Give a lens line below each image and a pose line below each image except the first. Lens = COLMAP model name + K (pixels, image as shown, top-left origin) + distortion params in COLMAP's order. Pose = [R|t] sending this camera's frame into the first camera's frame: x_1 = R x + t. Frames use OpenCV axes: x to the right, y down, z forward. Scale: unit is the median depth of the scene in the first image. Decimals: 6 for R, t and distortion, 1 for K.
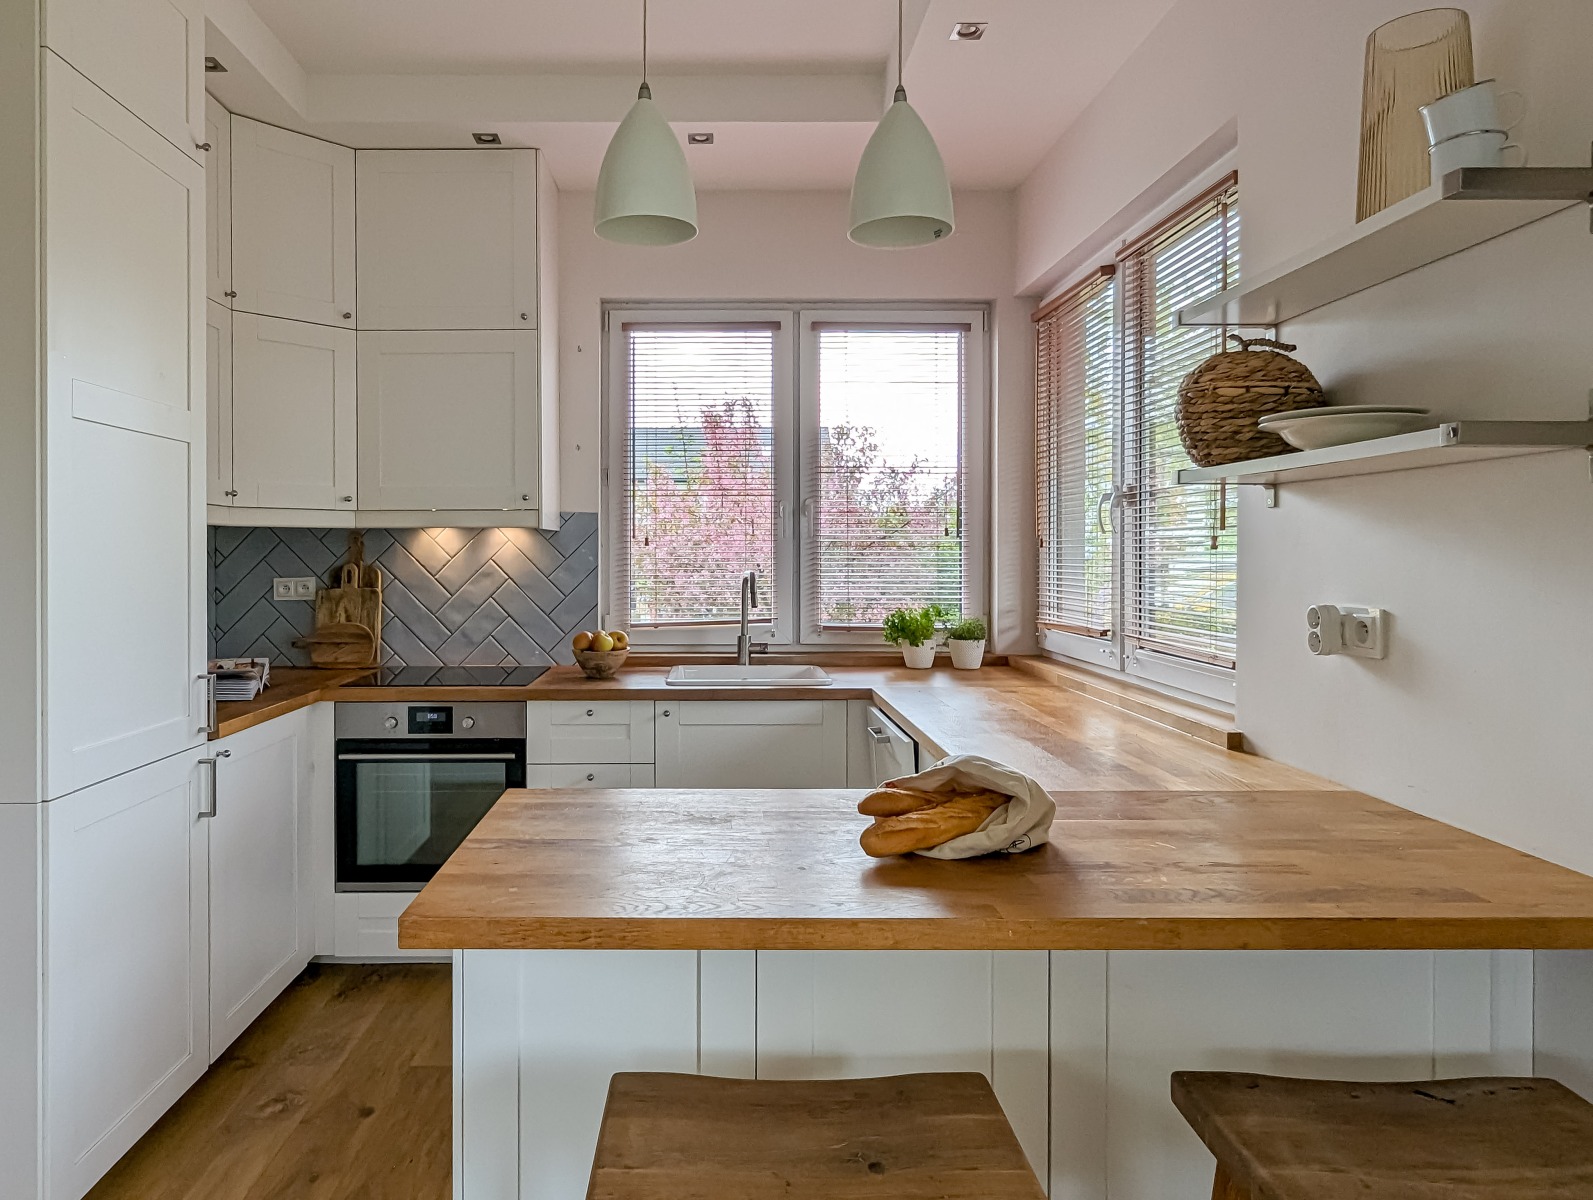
lens RADIAL K [[1025.3, 0, 790.8], [0, 1025.3, 557.4], [0, 0, 1]] dist [-0.003187, -0.001621]
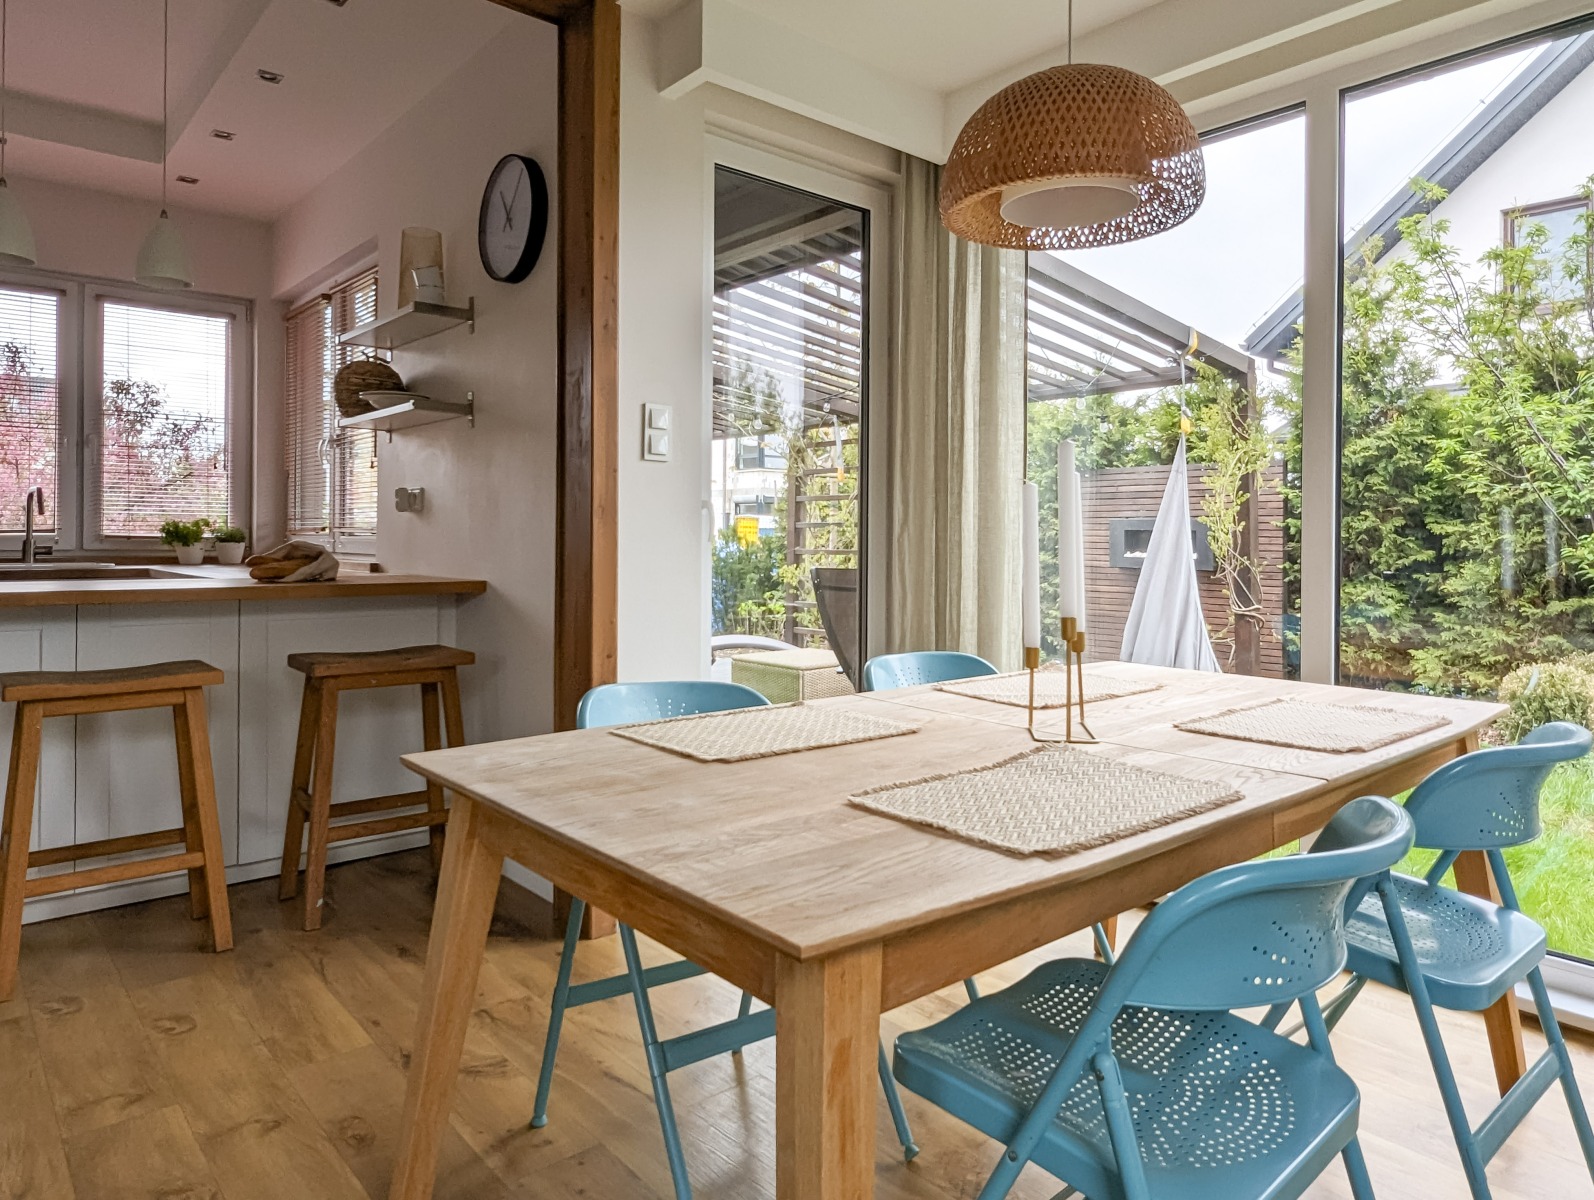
lens RADIAL K [[1025.9, 0, 791.3], [0, 1025.9, 557.4], [0, 0, 1]] dist [-0.003187, -0.001621]
pose [[0.806511, 0.004466, 0.591203, -0.034792], [-0.011549, 0.999900, 0.008201, 0.078287], [-0.591107, -0.013442, 0.806481, -0.556129]]
